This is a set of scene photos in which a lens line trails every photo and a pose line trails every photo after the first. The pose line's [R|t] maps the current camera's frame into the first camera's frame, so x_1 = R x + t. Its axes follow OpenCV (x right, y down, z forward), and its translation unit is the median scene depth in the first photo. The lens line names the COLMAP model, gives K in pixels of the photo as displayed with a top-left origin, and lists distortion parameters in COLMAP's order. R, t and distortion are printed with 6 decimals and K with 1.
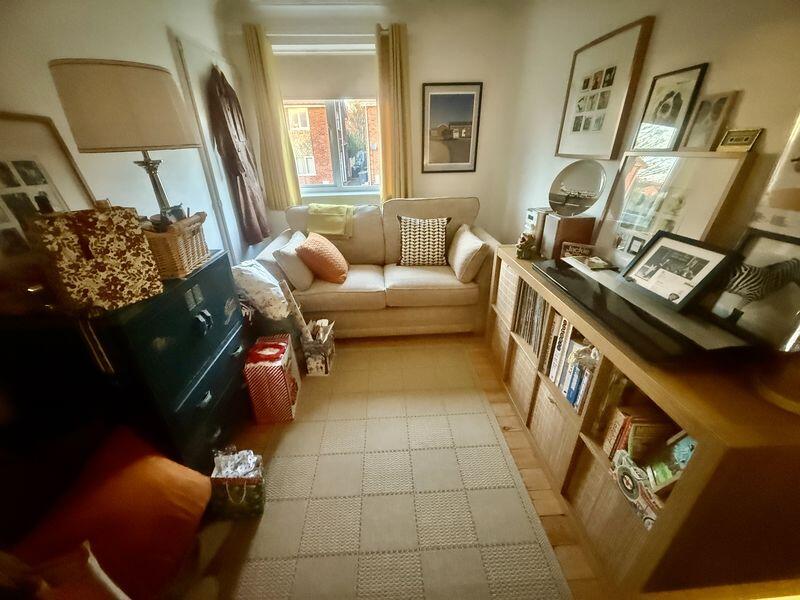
lens RADIAL K [[316.0, 0, 400.8], [0, 316.0, 300.6], [0, 0, 1]] dist [-0.001207, -0.000609]
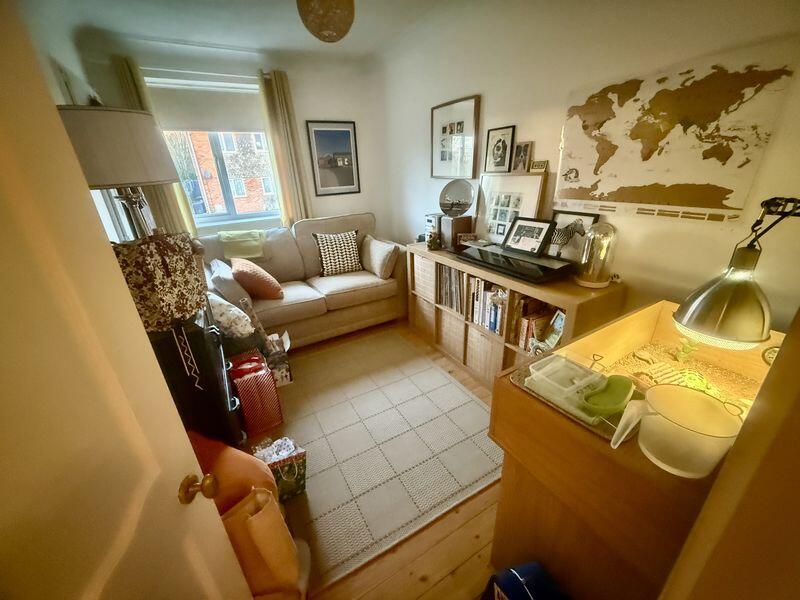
lens RADIAL K [[316.0, 0, 400.1], [0, 316.0, 300.8], [0, 0, 1]] dist [-0.001207, -0.000609]
pose [[0.892398, -0.193104, 0.407844, -0.359066], [0.218931, 0.975590, -0.017121, 0.080094], [-0.394583, 0.104569, 0.912891, -0.193760]]
